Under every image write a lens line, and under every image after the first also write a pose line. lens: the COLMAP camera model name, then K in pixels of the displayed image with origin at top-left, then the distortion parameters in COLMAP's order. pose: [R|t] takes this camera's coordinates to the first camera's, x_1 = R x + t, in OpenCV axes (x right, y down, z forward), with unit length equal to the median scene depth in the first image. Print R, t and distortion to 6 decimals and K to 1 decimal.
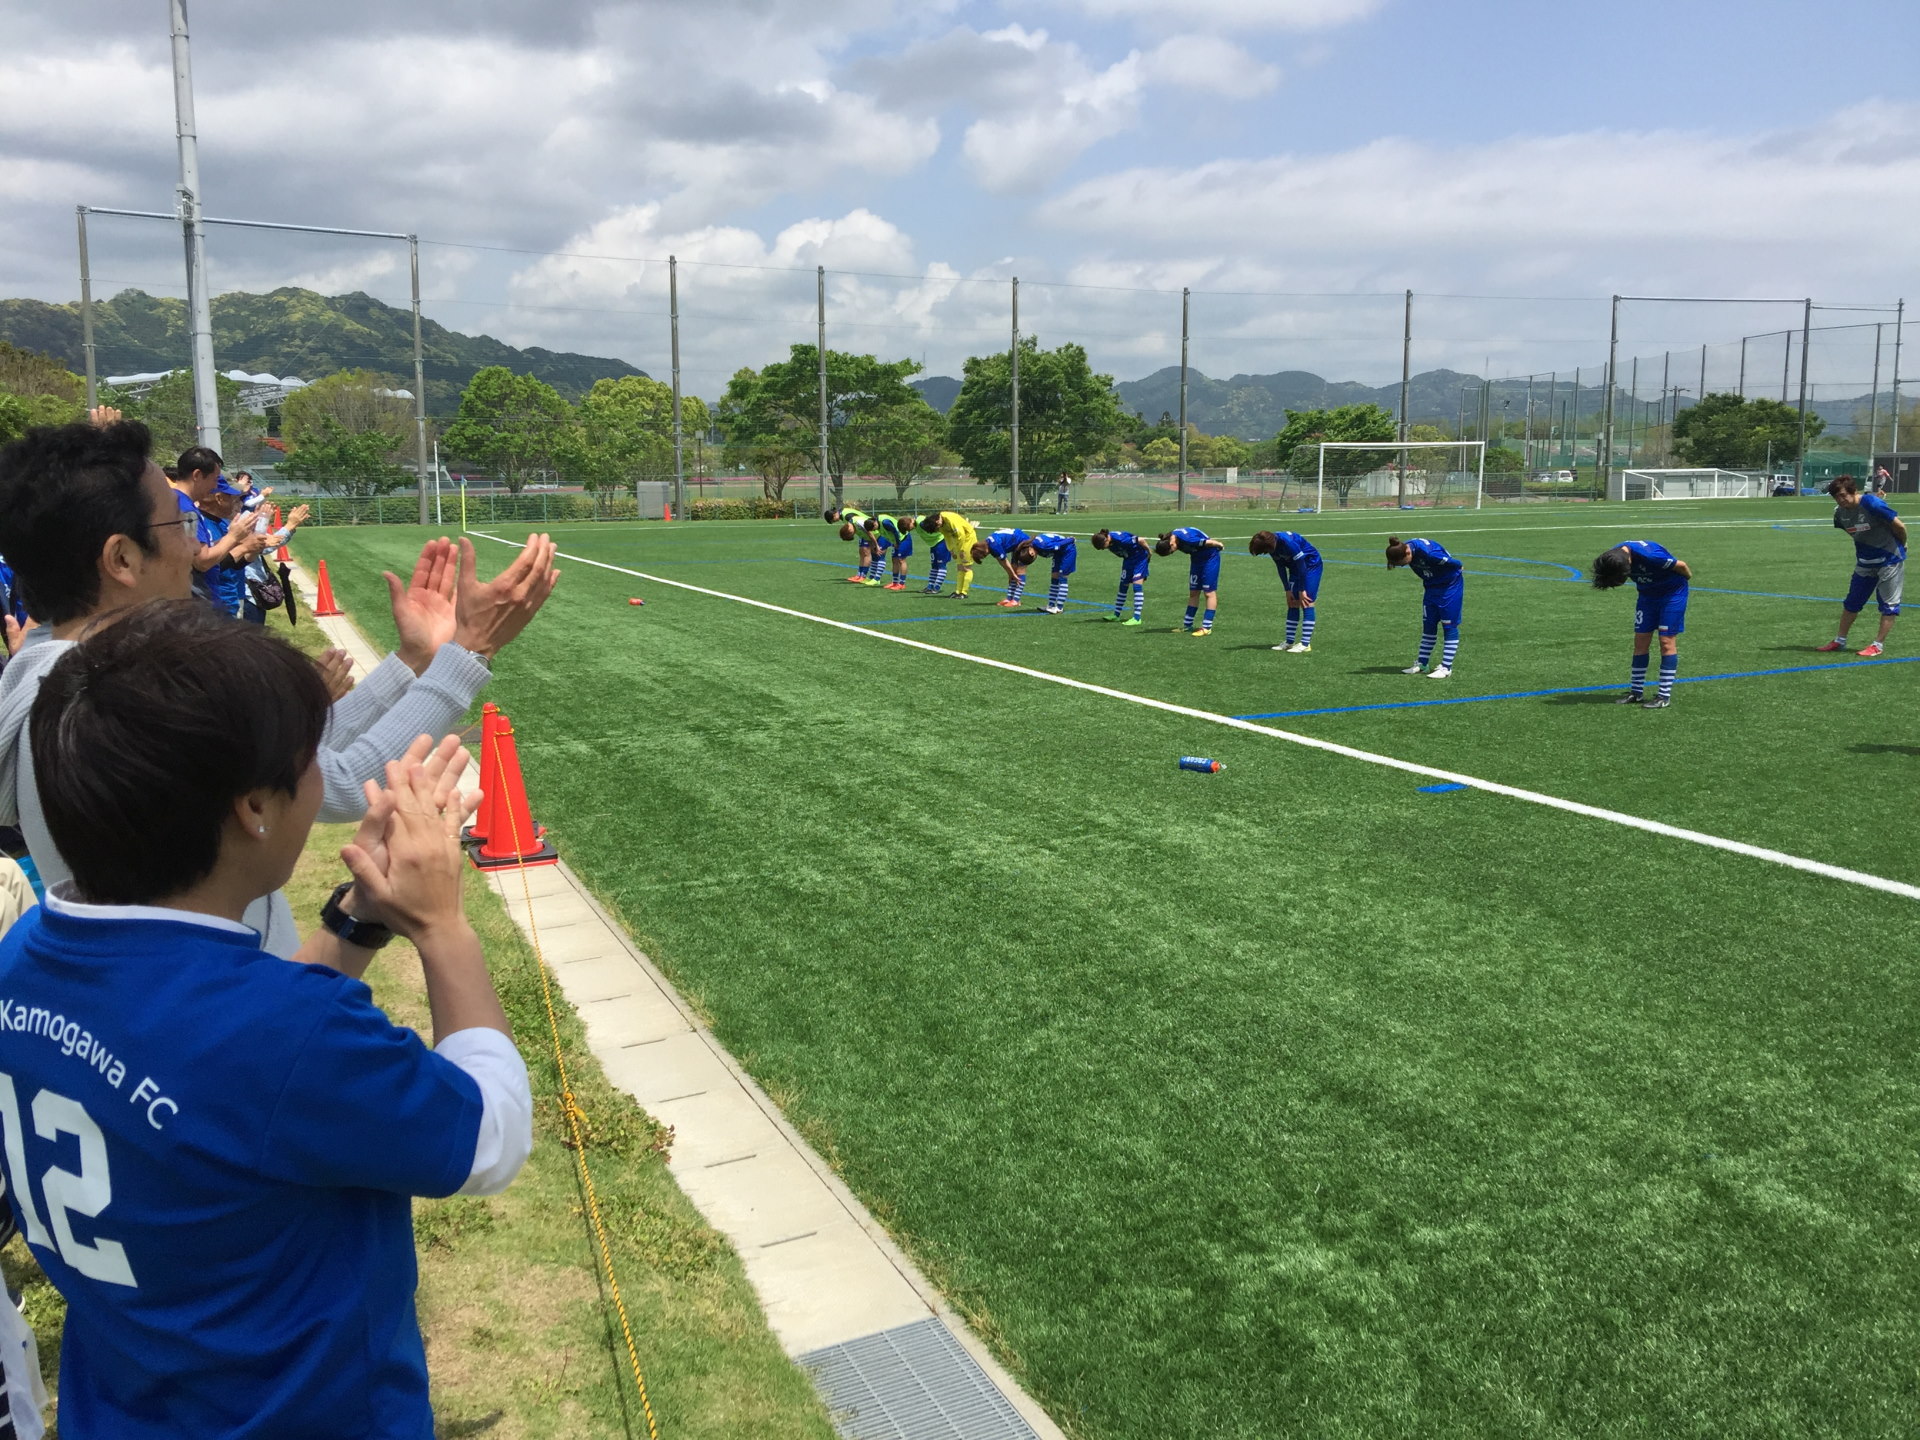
lens RADIAL K [[1588.1, 0, 881.9], [0, 1588.1, 692.1], [0, 0, 1]] dist [0.068568, -0.003702]
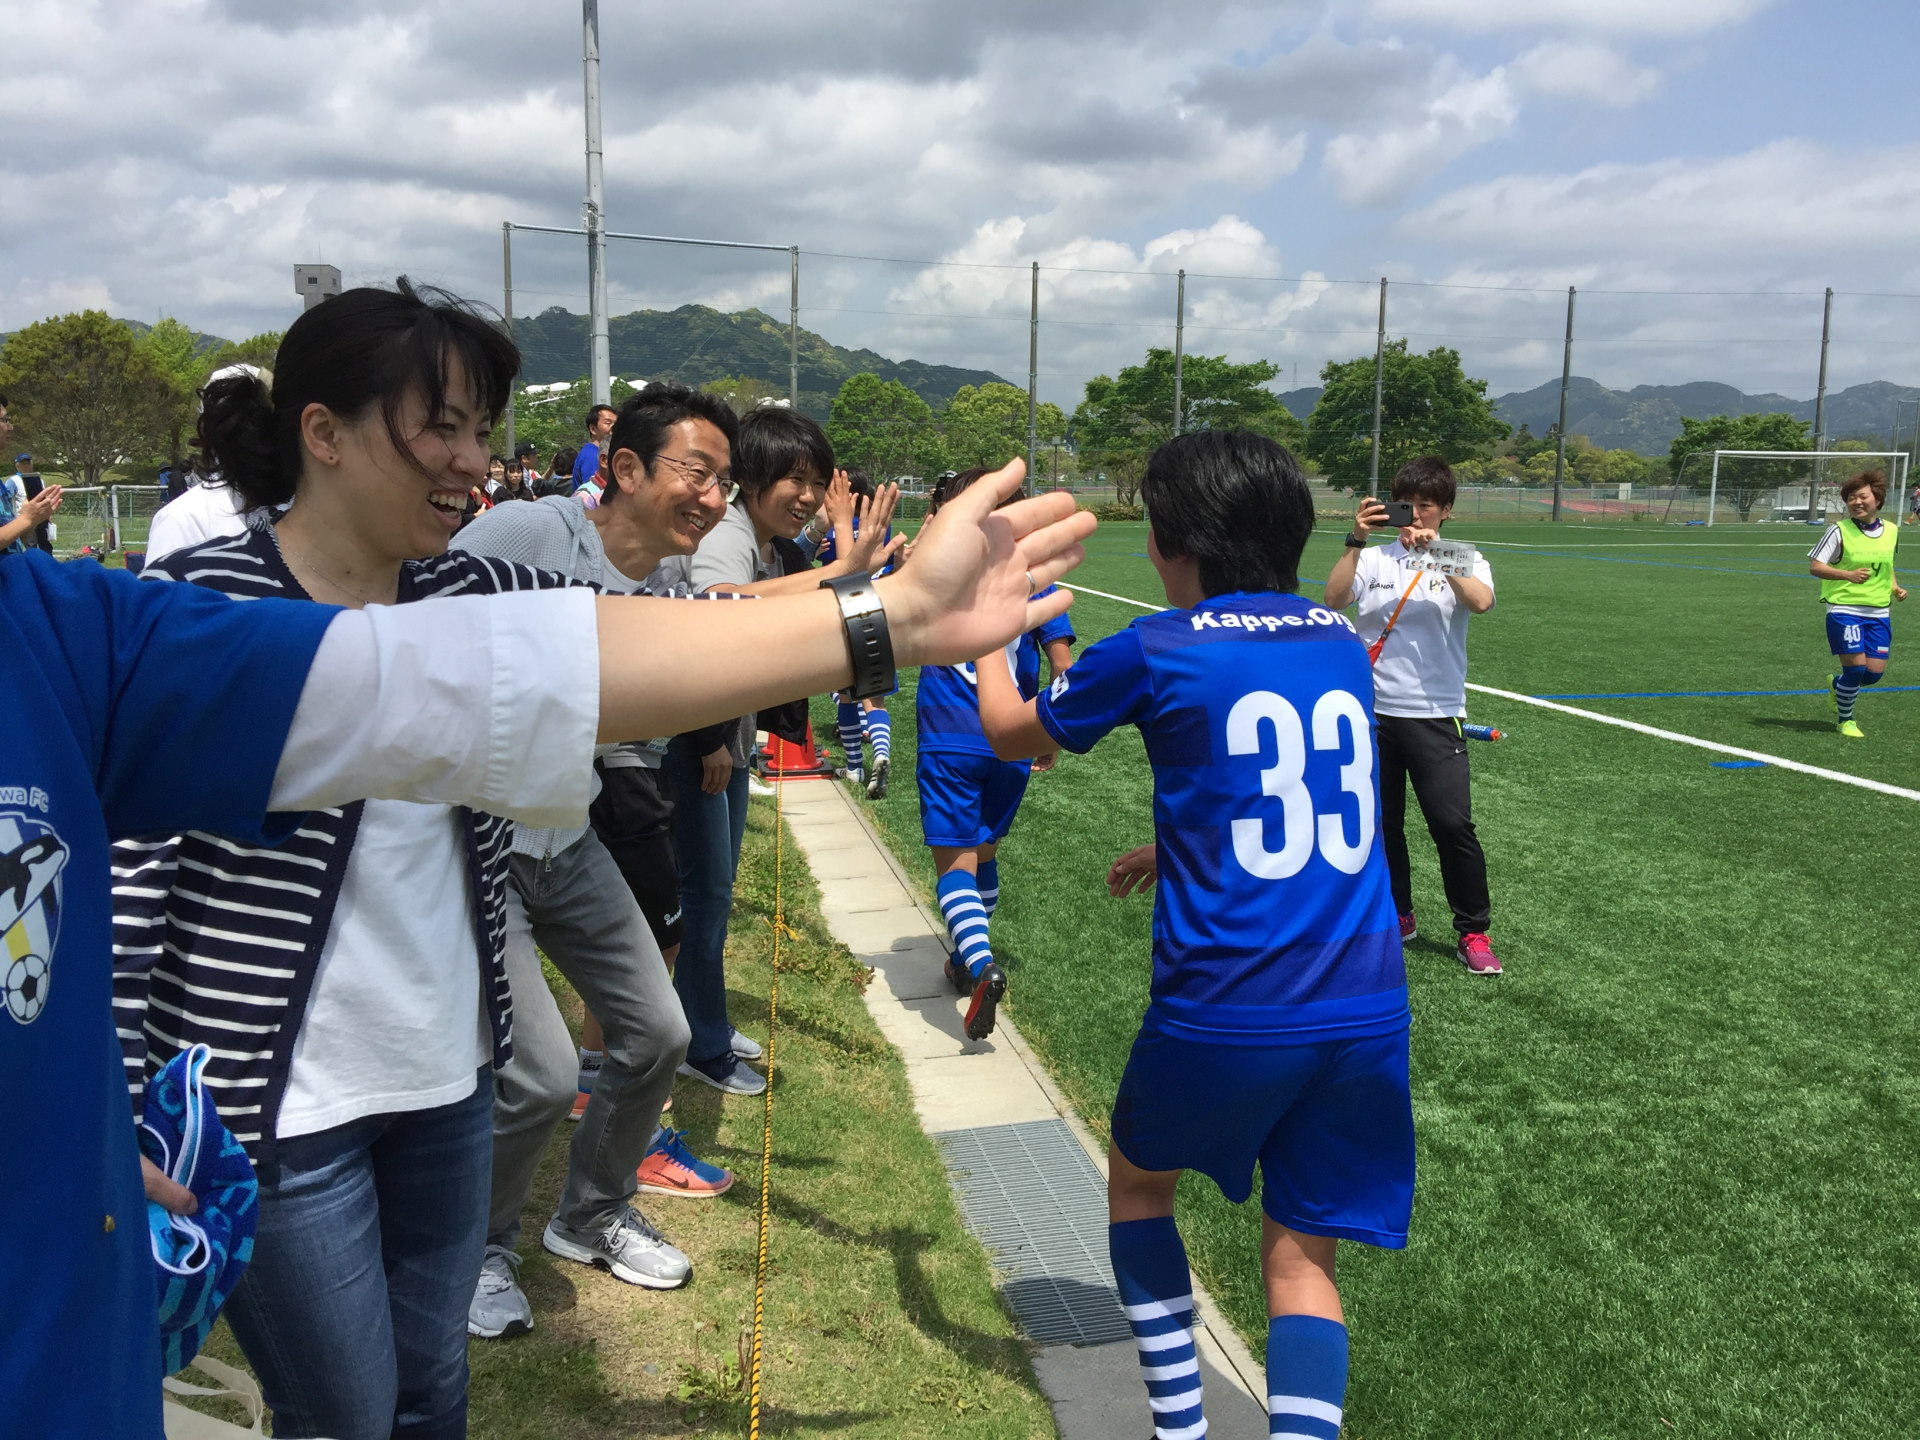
lens RADIAL K [[1606.8, 0, 945.8], [0, 1606.8, 691.5], [0, 0, 1]] dist [0.074872, -0.111020]
pose [[0.976721, 0.034543, -0.211716, 0.099684], [-0.040365, 0.998915, -0.023239, 0.065419], [0.210683, 0.031244, 0.977055, -0.070315]]
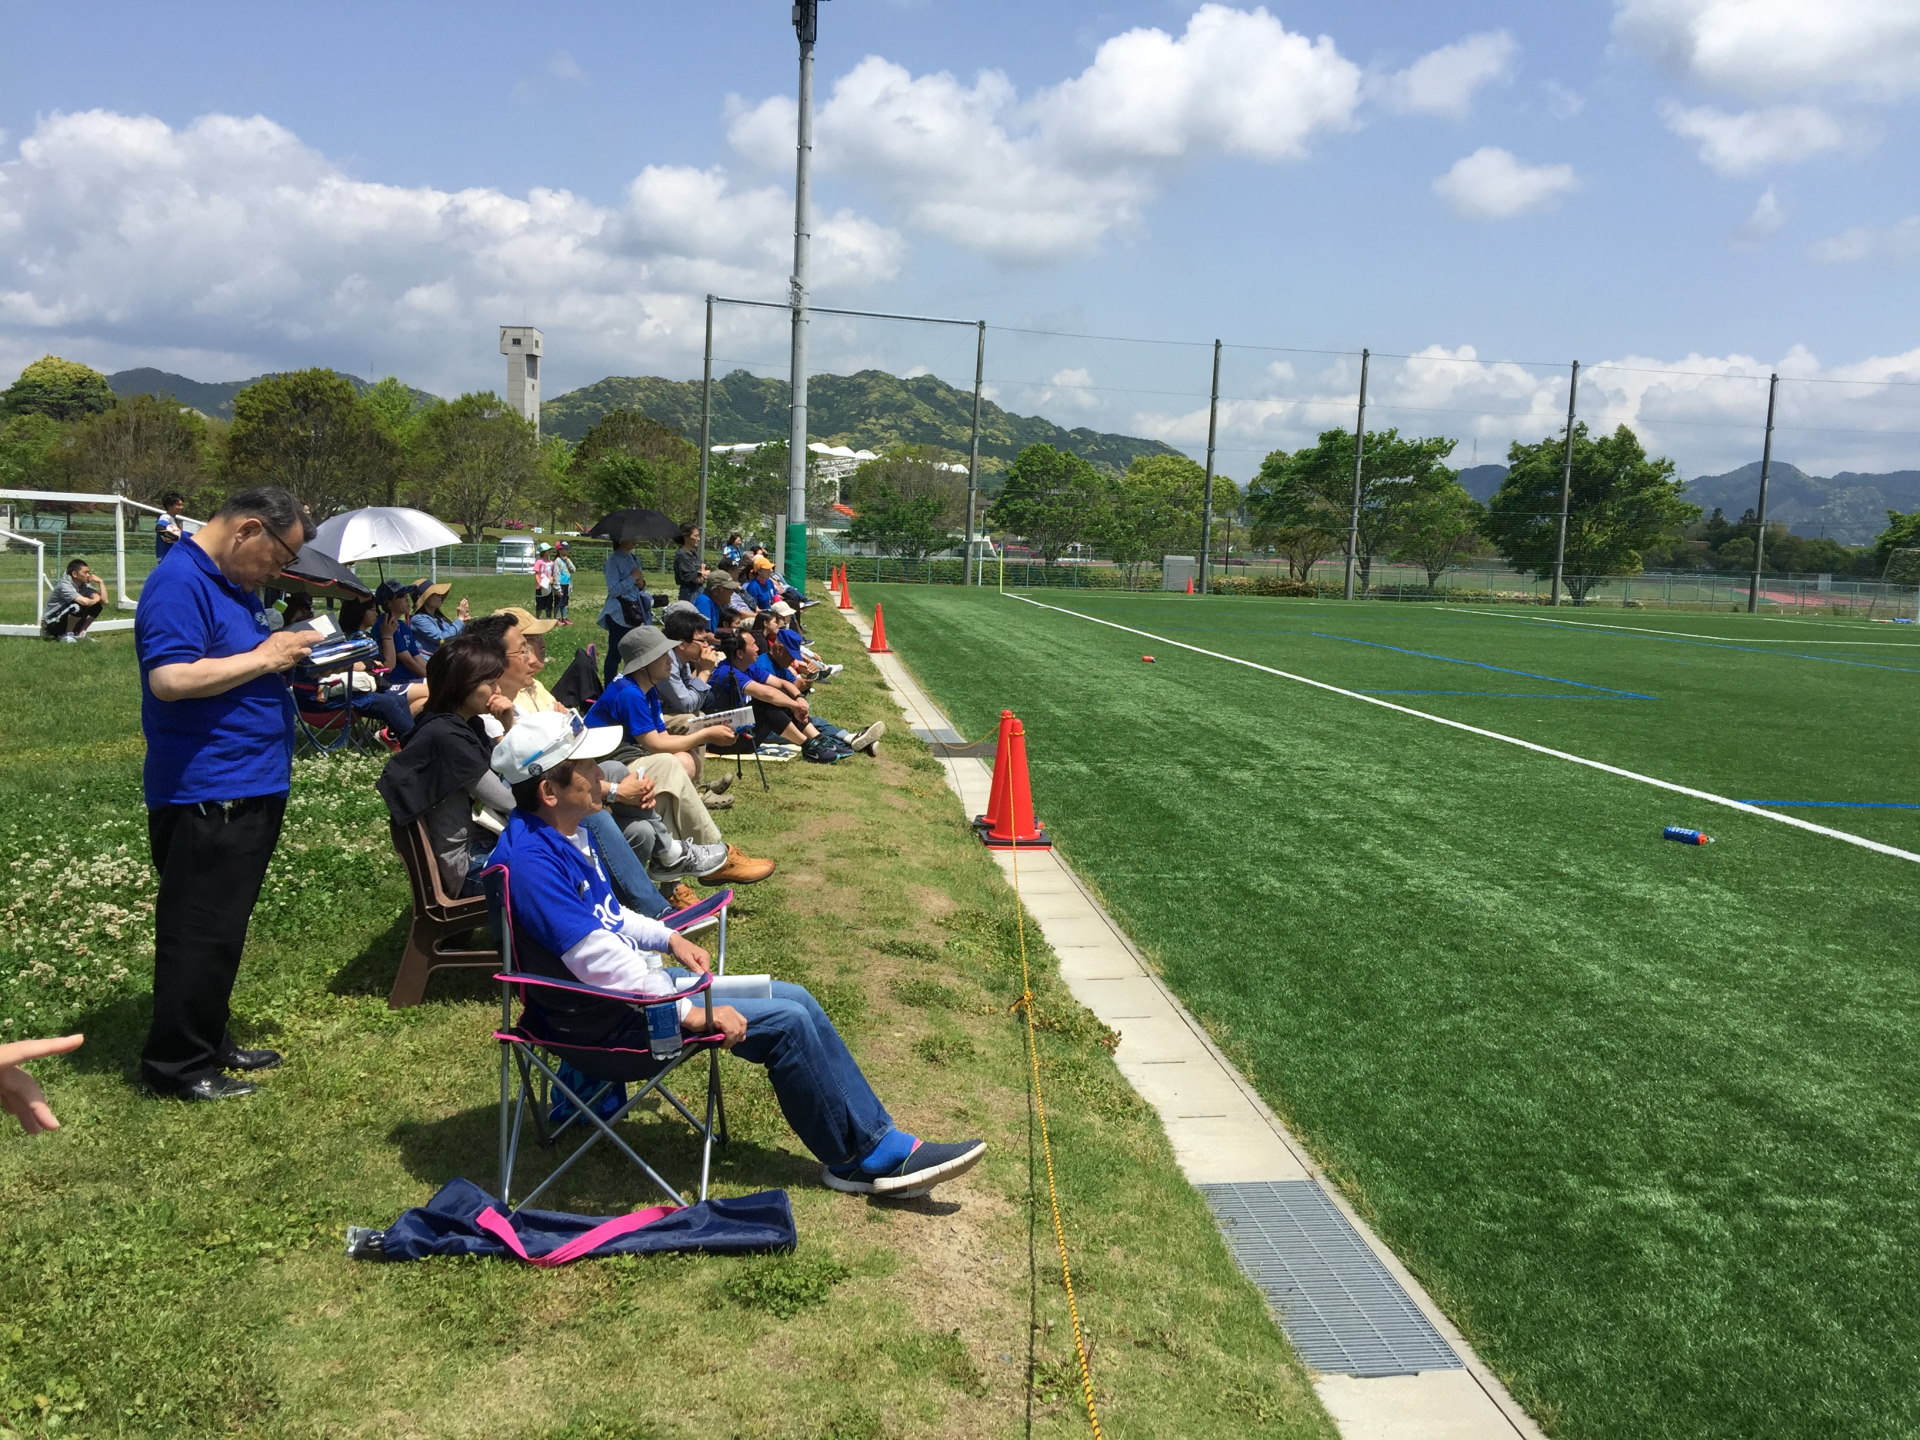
lens RADIAL K [[1666.5, 0, 921.0], [0, 1666.5, 684.6], [0, 0, 1]] dist [0.092620, -0.130521]
pose [[0.952618, 0.065930, -0.296937, 0.057484], [-0.085937, 0.994791, -0.054822, 0.058038], [0.291776, 0.077742, 0.953322, -0.191737]]
